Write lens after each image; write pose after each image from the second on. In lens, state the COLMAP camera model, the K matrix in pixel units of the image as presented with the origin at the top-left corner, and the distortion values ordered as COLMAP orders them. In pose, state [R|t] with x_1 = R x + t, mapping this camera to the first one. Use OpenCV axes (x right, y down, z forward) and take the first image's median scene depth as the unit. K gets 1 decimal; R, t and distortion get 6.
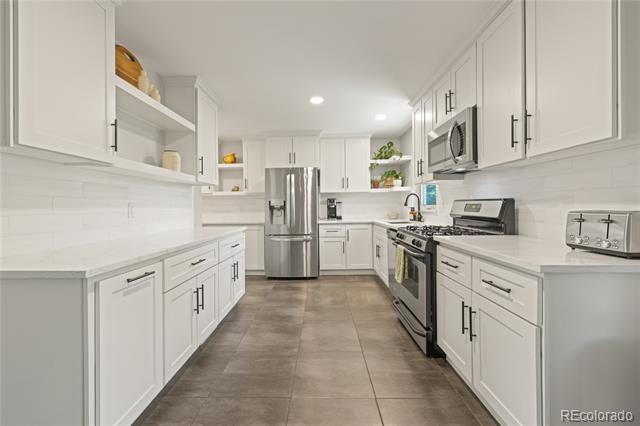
lens RADIAL K [[266.7, 0, 311.3], [0, 266.7, 207.8], [0, 0, 1]] dist [-0.000895, -0.000169]
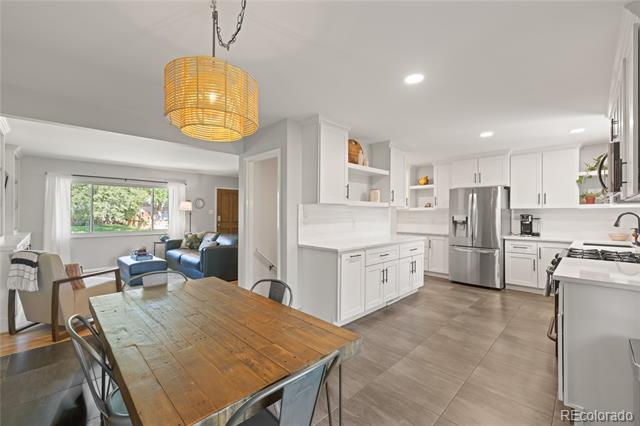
lens RADIAL K [[266.7, 0, 315.1], [0, 266.7, 212.0], [0, 0, 1]] dist [-0.000895, -0.000169]
pose [[0.725868, 0.010602, -0.687752, 0.341959], [-0.014946, 0.999888, -0.000361, -0.057476], [0.687672, 0.010541, 0.725945, -0.456819]]
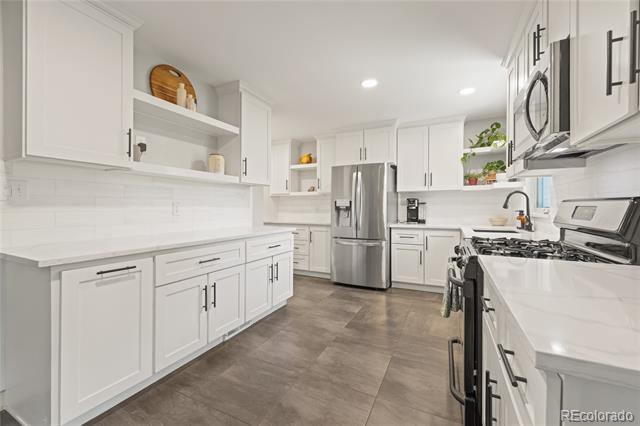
lens RADIAL K [[266.7, 0, 312.2], [0, 266.7, 209.4], [0, 0, 1]] dist [-0.000895, -0.000169]
pose [[0.906593, 0.014916, -0.421742, 0.265083], [-0.013156, 0.999888, 0.007082, -0.003282], [0.421800, -0.000872, 0.906688, 0.175245]]
